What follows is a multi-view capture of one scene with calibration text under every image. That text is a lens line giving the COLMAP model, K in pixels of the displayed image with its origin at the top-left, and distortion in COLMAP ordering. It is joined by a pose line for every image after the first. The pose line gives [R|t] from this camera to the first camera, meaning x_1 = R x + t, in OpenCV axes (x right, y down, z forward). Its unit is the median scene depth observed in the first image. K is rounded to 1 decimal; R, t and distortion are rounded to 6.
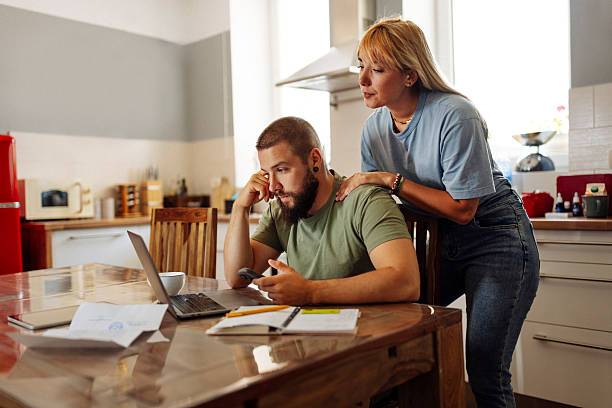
lens RADIAL K [[590.4, 0, 294.0], [0, 590.4, 204.3], [0, 0, 1]] dist [0.014535, 0.015635]
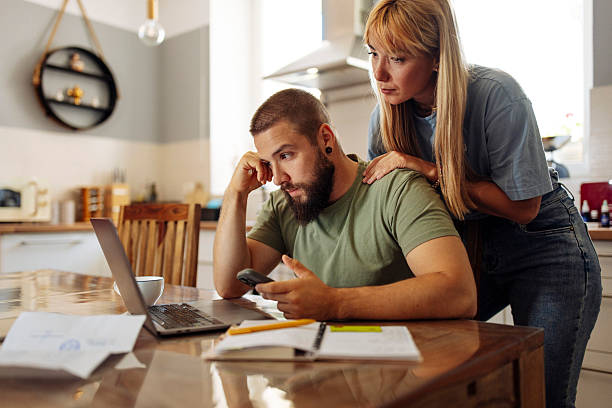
lens RADIAL K [[590.4, 0, 294.0], [0, 590.4, 204.3], [0, 0, 1]] dist [0.014535, 0.015635]
pose [[0.997909, 0.027075, 0.058692, -0.059641], [-0.025037, 0.999067, -0.035181, 0.041628], [-0.059590, 0.033637, 0.997656, 0.203620]]
